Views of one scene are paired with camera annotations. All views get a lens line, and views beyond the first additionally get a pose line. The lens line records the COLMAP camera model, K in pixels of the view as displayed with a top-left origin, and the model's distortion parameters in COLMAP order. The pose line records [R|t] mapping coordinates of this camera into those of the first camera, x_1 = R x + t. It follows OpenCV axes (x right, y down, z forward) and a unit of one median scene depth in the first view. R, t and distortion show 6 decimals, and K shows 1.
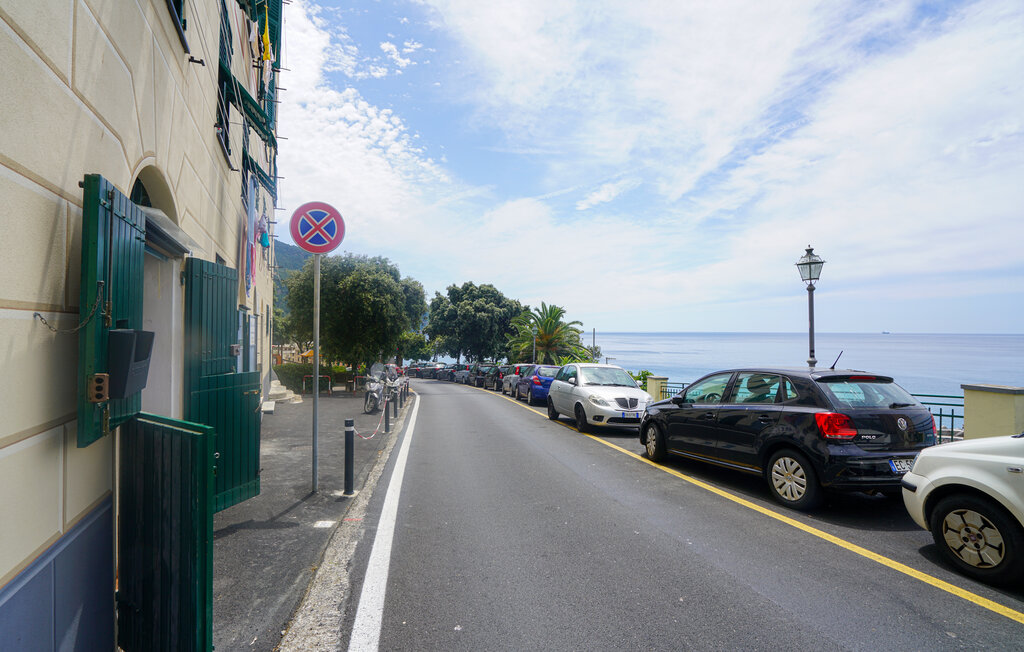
lens RADIAL K [[465.9, 0, 506.4], [0, 465.9, 319.4], [0, 0, 1]] dist [-0.031051, 0.000289]
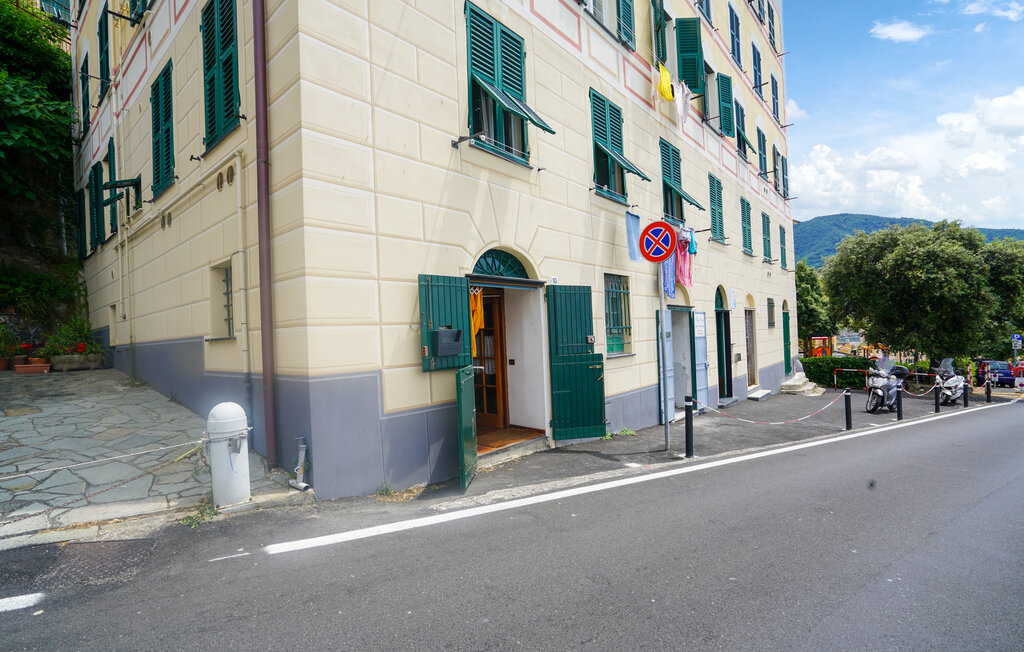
lens RADIAL K [[465.9, 0, 506.4], [0, 465.9, 319.4], [0, 0, 1]] dist [-0.031051, 0.000289]
pose [[0.412791, -0.056605, -0.909065, 0.618871], [0.067554, 0.997221, -0.031419, 0.027489], [0.908317, -0.048442, 0.415467, 0.094533]]
